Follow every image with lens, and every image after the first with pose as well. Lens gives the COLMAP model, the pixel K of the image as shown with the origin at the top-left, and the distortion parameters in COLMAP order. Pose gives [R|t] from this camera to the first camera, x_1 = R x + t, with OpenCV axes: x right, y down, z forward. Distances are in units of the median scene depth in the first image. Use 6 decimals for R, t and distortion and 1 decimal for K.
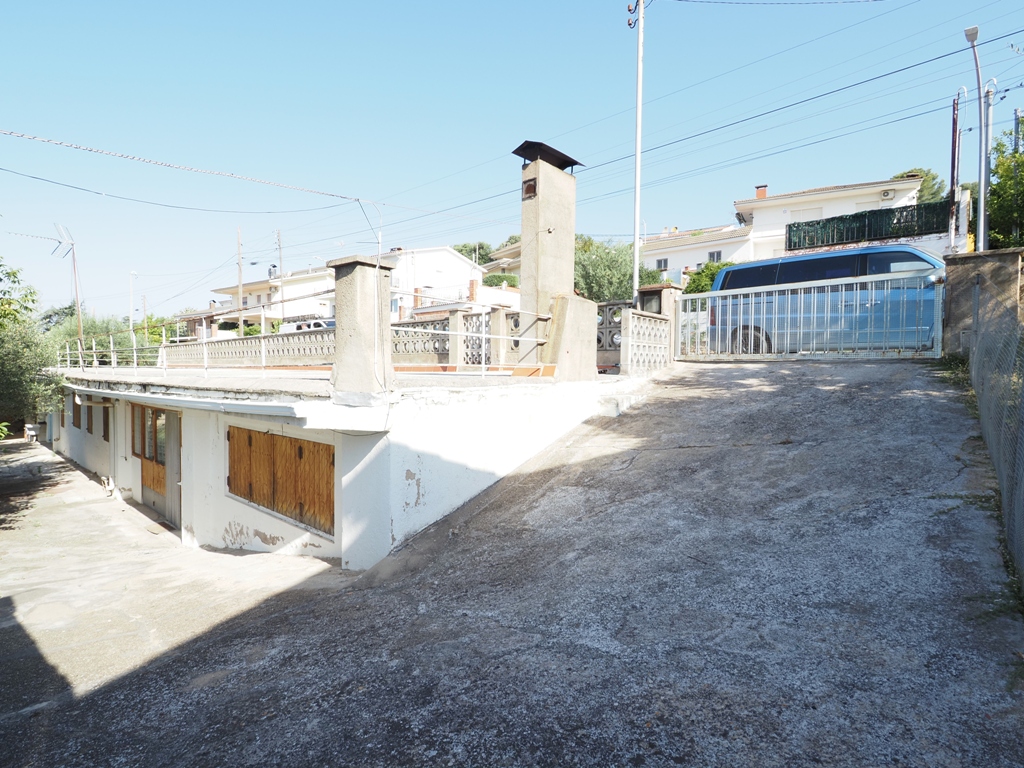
lens RADIAL K [[554.6, 0, 500.3], [0, 554.6, 386.1], [0, 0, 1]] dist [-0.004550, -0.007482]
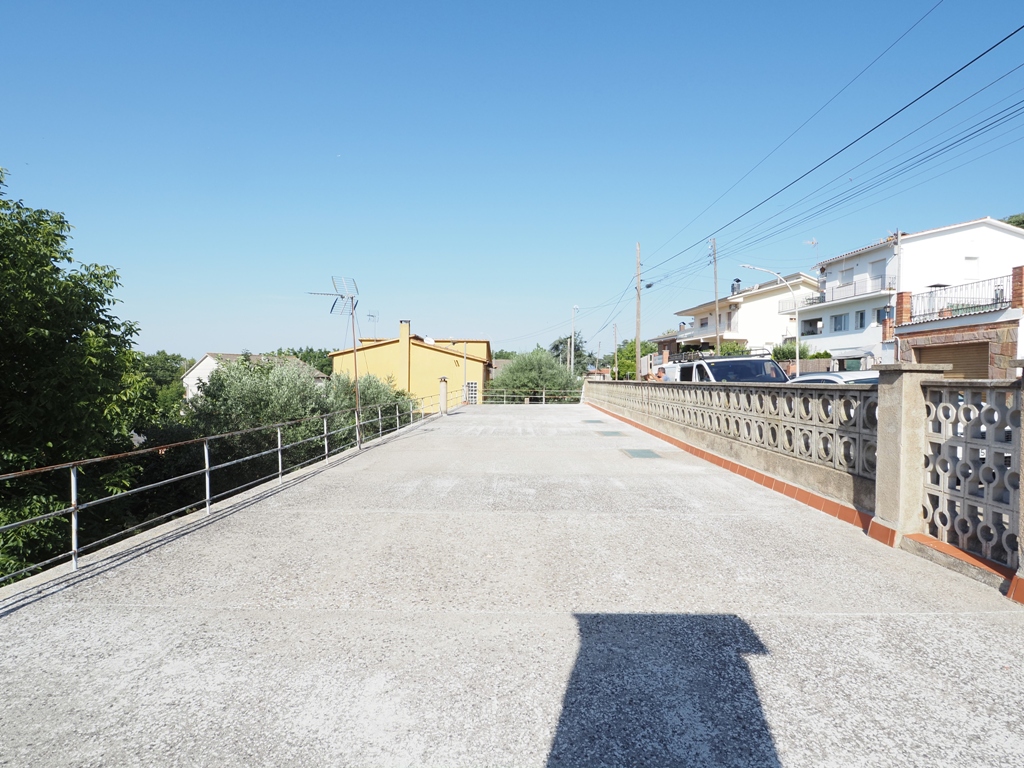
lens RADIAL K [[554.6, 0, 500.3], [0, 554.6, 386.1], [0, 0, 1]] dist [-0.004550, -0.007482]
pose [[0.668758, 0.010986, -0.743399, 0.024060], [-0.030164, 0.999468, -0.012366, -0.246108], [0.742868, 0.030694, 0.668734, 1.249476]]
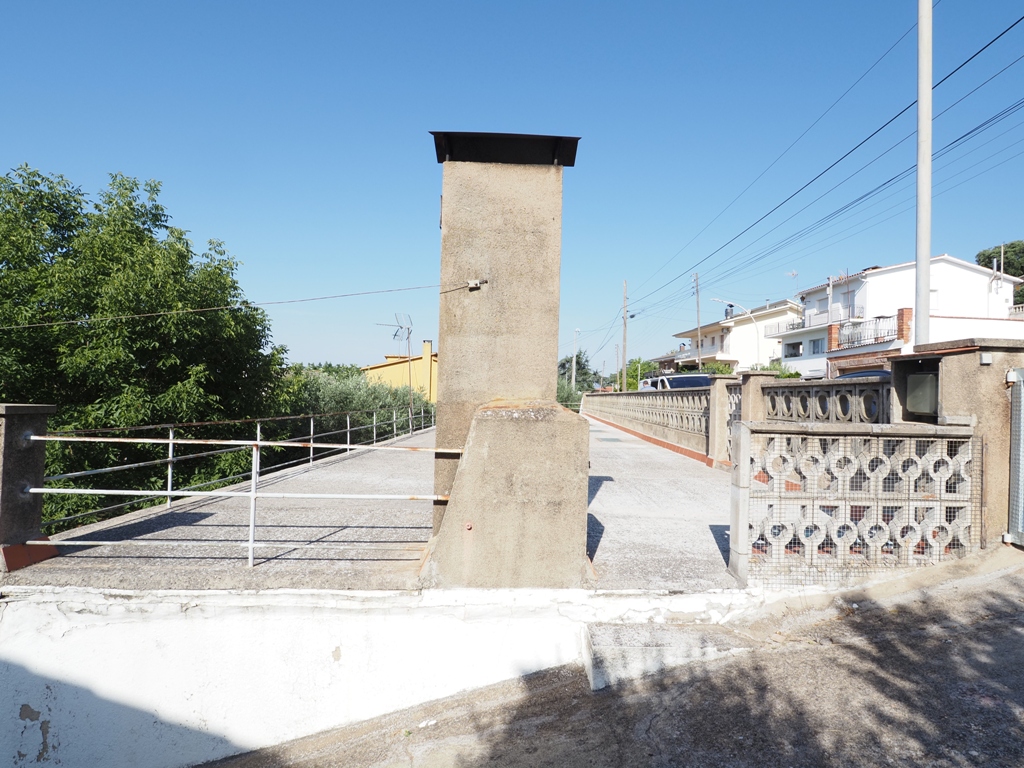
lens RADIAL K [[554.6, 0, 500.3], [0, 554.6, 386.1], [0, 0, 1]] dist [-0.004550, -0.007482]
pose [[0.657380, -0.003580, -0.753551, 0.559571], [-0.044341, 0.998072, -0.043423, -0.182001], [0.752254, 0.061959, 0.655954, 0.754547]]
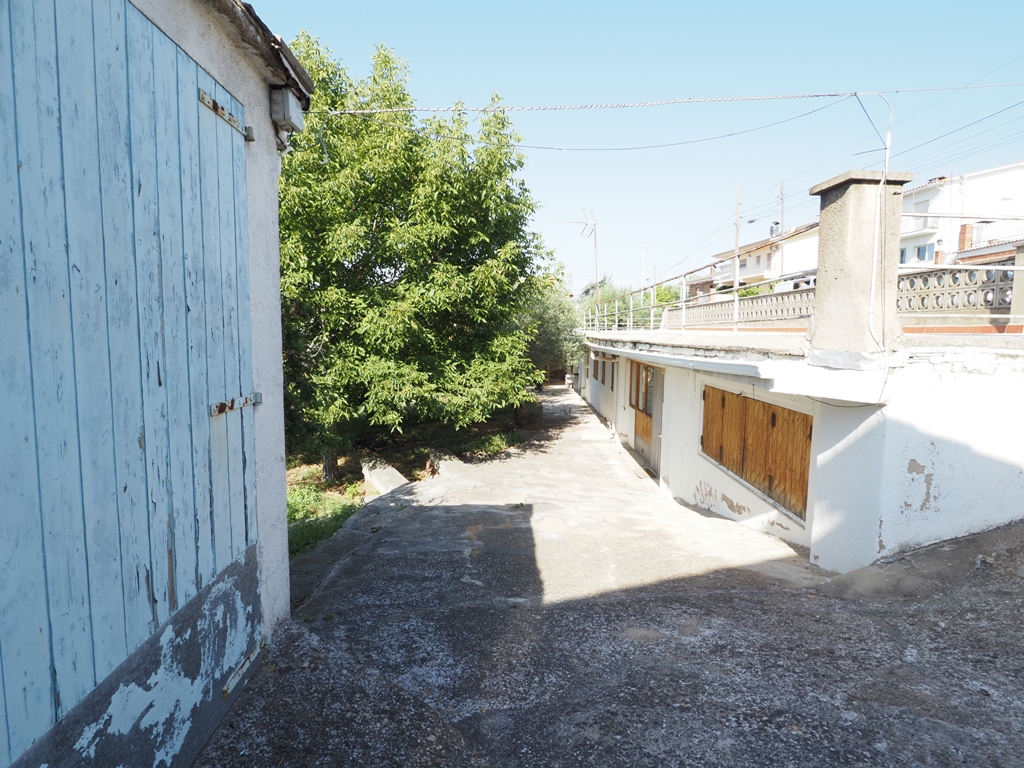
lens RADIAL K [[554.6, 0, 500.3], [0, 554.6, 386.1], [0, 0, 1]] dist [-0.004550, -0.007482]
pose [[0.665352, 0.072501, -0.743001, 0.004621], [-0.024427, 0.996854, 0.075397, 0.009745], [0.746130, -0.032016, 0.665030, 0.085582]]
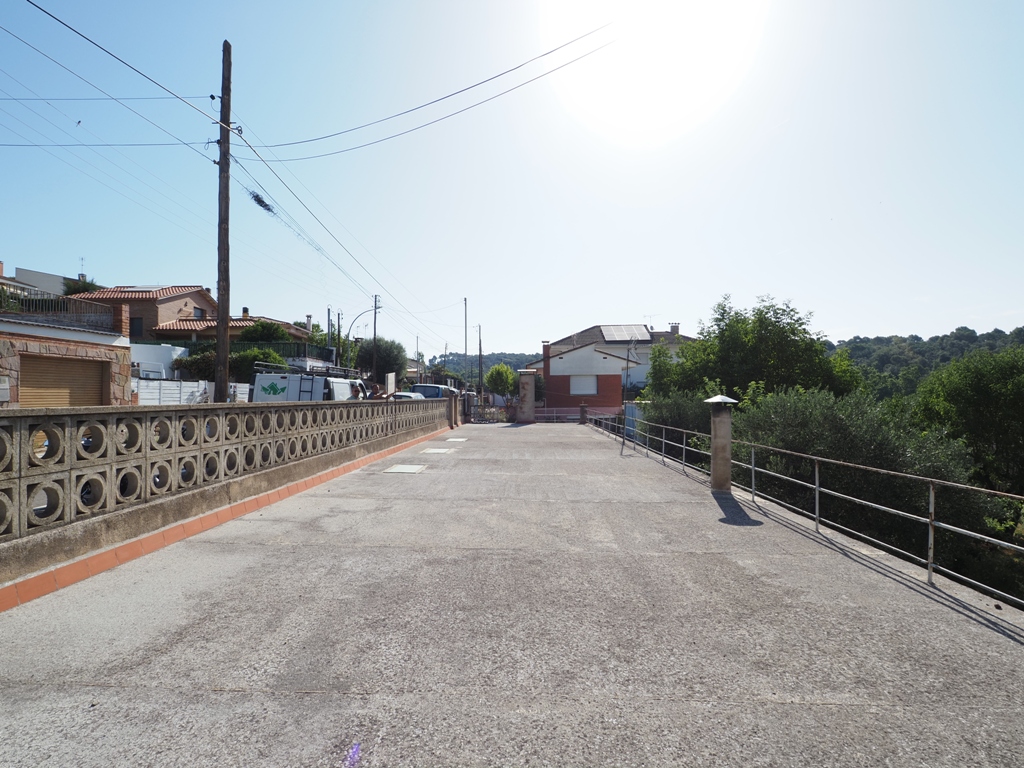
lens RADIAL K [[554.6, 0, 500.3], [0, 554.6, 386.1], [0, 0, 1]] dist [-0.004550, -0.007482]
pose [[-0.647775, 0.003296, 0.761825, -3.311506], [0.011254, 0.999923, 0.005243, -0.395066], [-0.761749, 0.011969, -0.647762, 4.453132]]
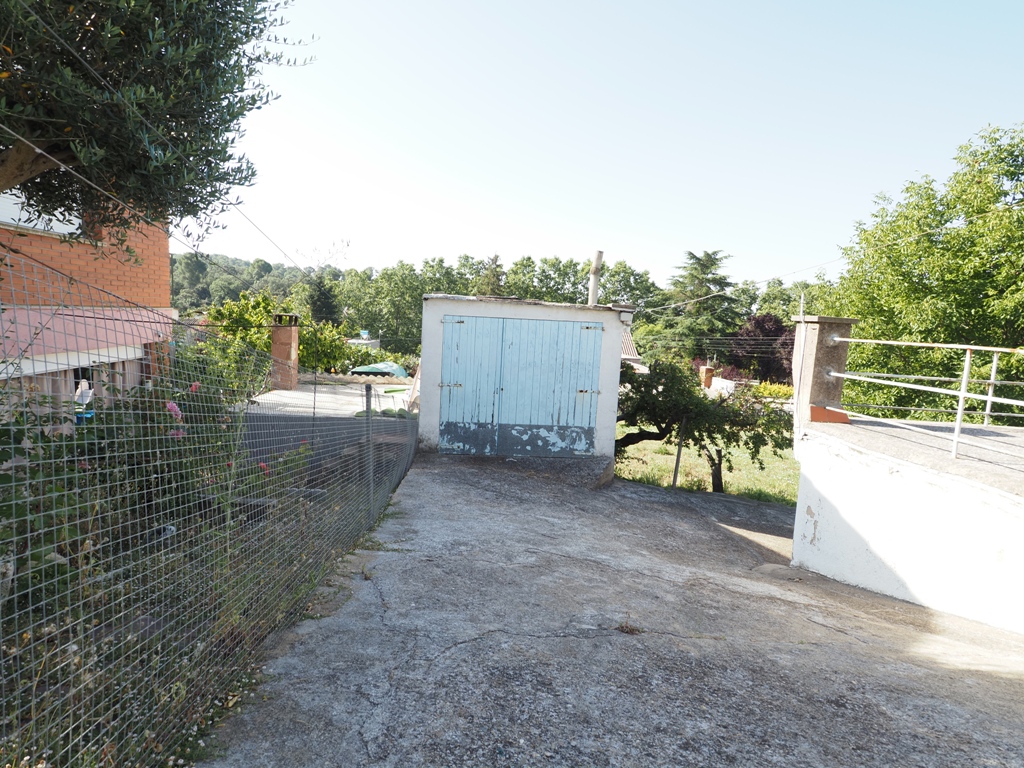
lens RADIAL K [[554.6, 0, 500.3], [0, 554.6, 386.1], [0, 0, 1]] dist [-0.004550, -0.007482]
pose [[-0.736609, 0.036327, -0.675342, 0.768067], [-0.076509, 0.987670, 0.136578, -0.138886], [0.671977, 0.152274, -0.724748, 1.037475]]
